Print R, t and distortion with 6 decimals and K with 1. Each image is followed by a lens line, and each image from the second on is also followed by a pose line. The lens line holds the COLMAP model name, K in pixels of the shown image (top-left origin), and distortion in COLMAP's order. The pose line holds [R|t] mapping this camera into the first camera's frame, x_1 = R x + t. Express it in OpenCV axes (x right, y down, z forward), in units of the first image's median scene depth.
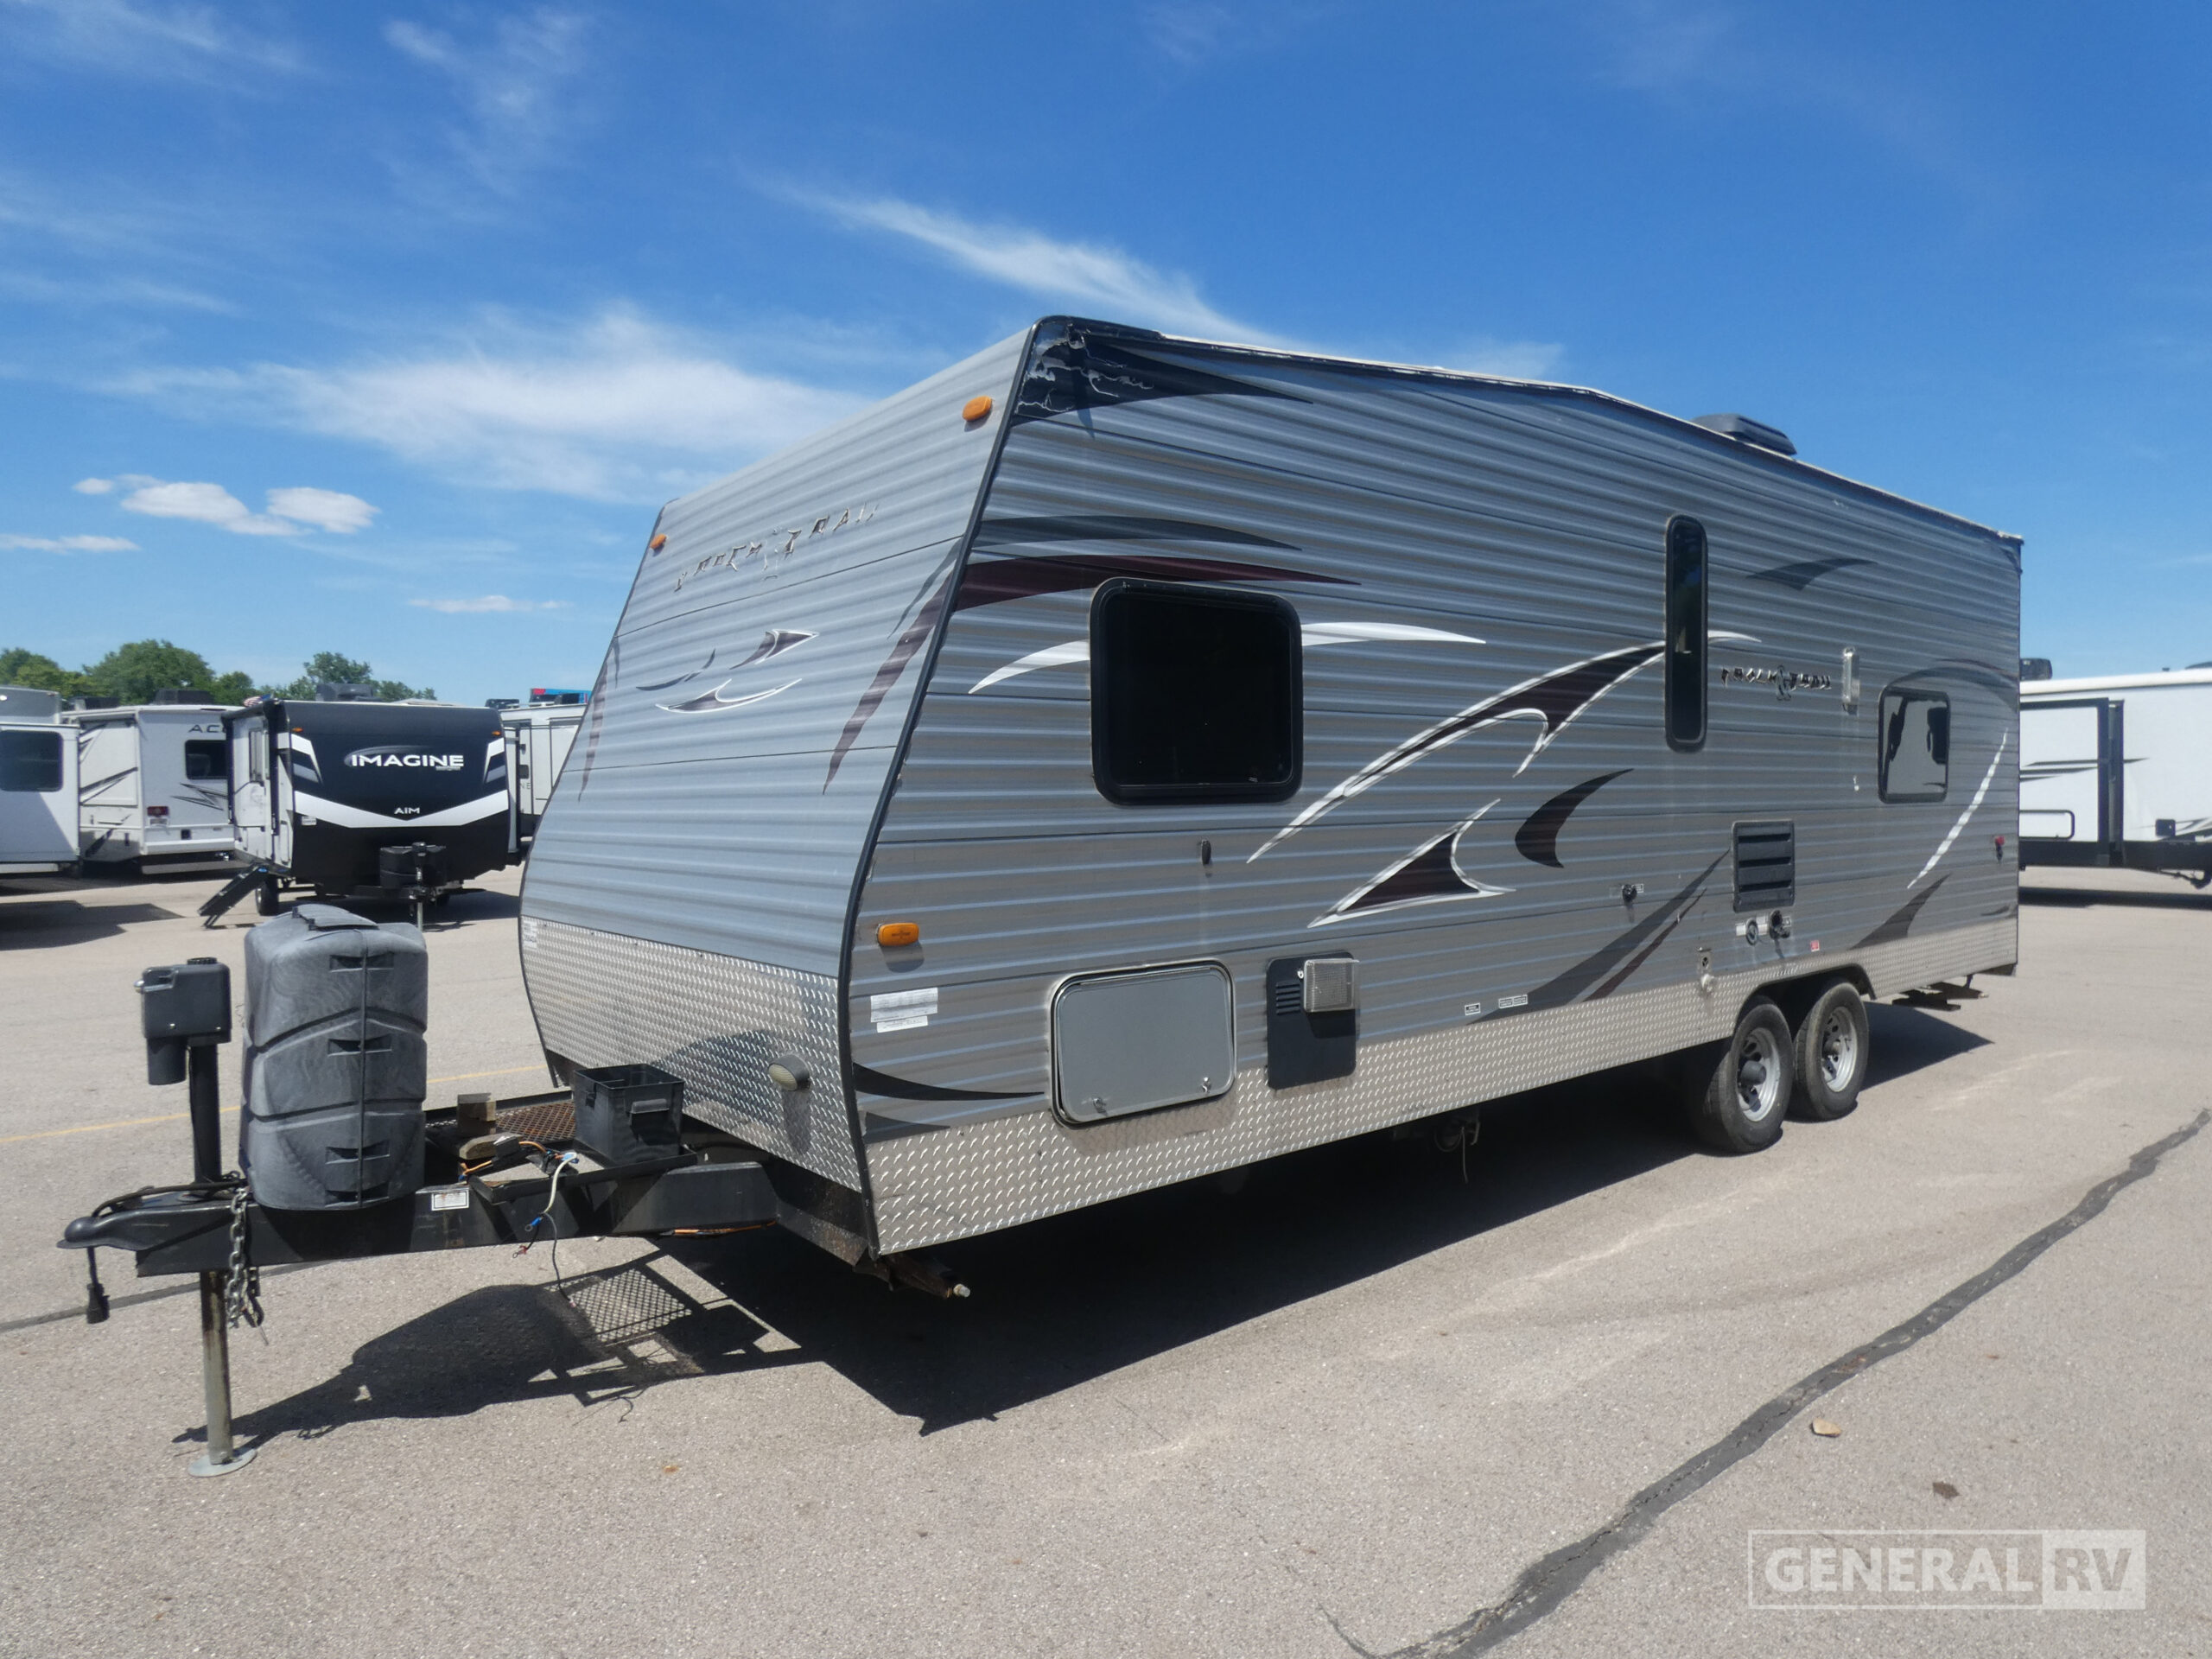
lens RADIAL K [[1331.3, 0, 1121.2], [0, 1331.3, 839.3], [0, 0, 1]] dist [0.000681, -0.008486]
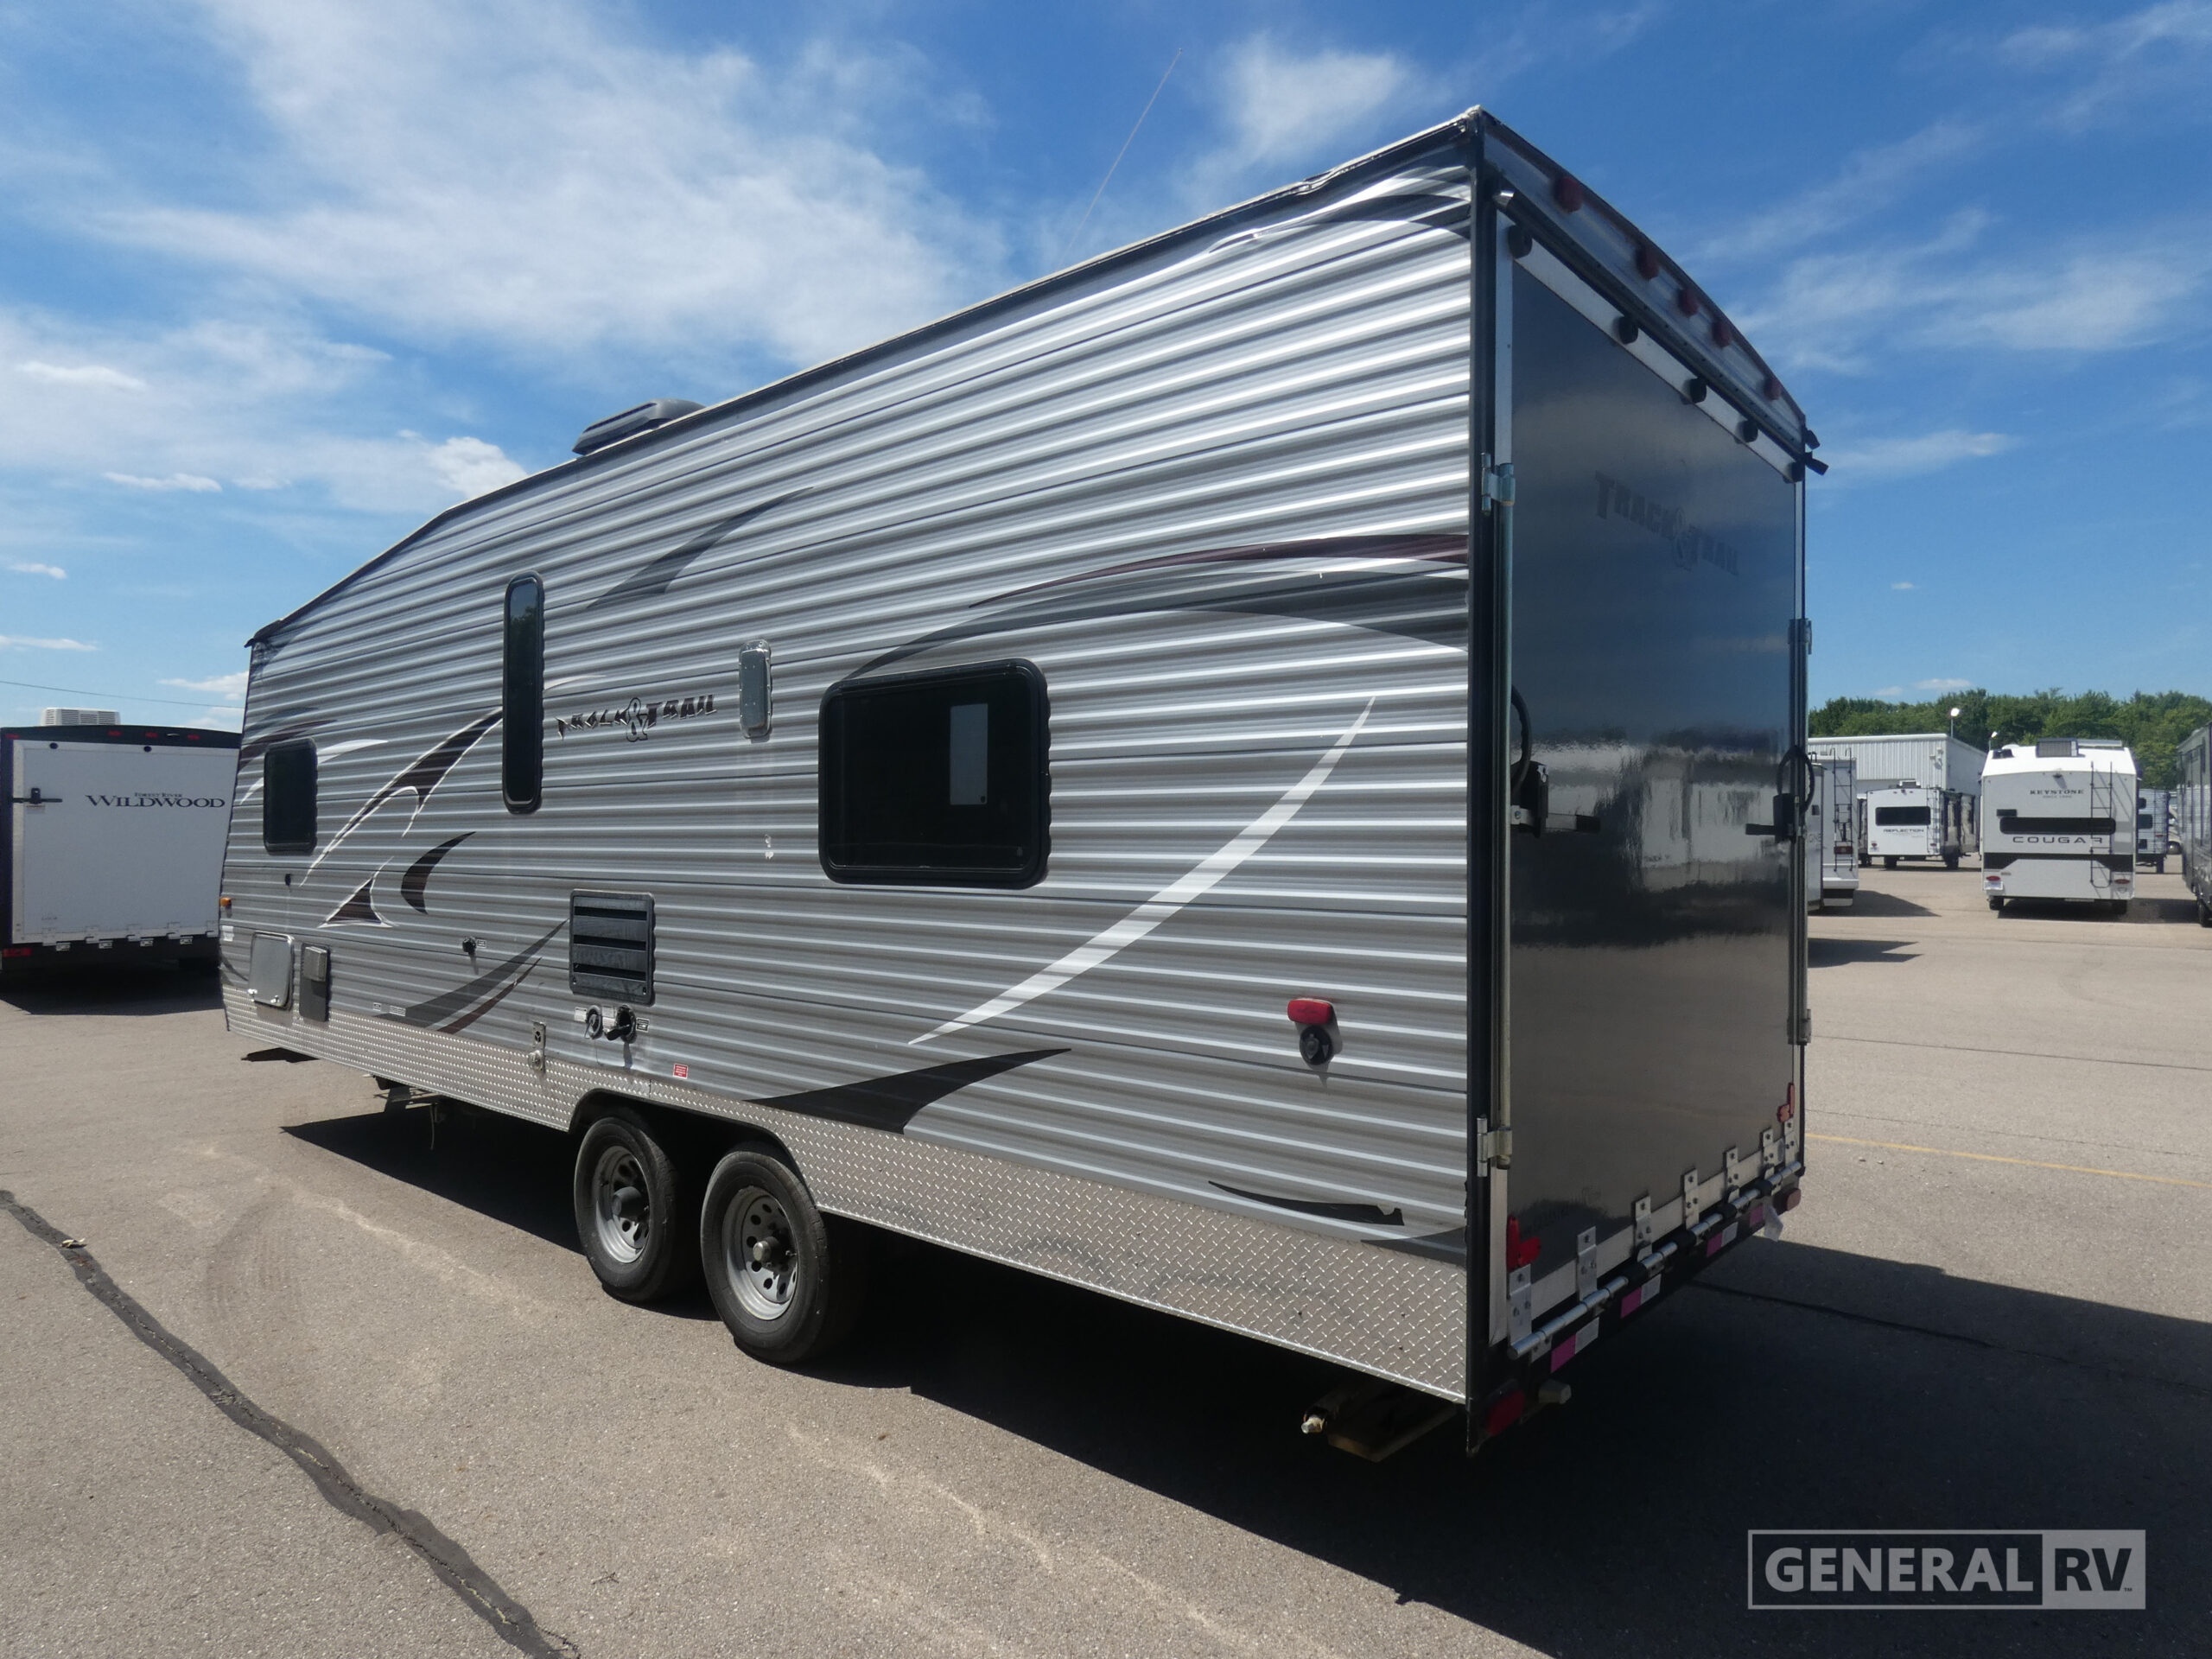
lens RADIAL K [[1331.3, 0, 1114.3], [0, 1331.3, 836.0], [0, 0, 1]] dist [0.000681, -0.008486]
pose [[0.159654, 0.003550, -0.987167, 1.568060], [-0.036190, 0.999342, -0.002259, -0.067414], [0.986509, 0.036087, 0.159678, 1.368089]]
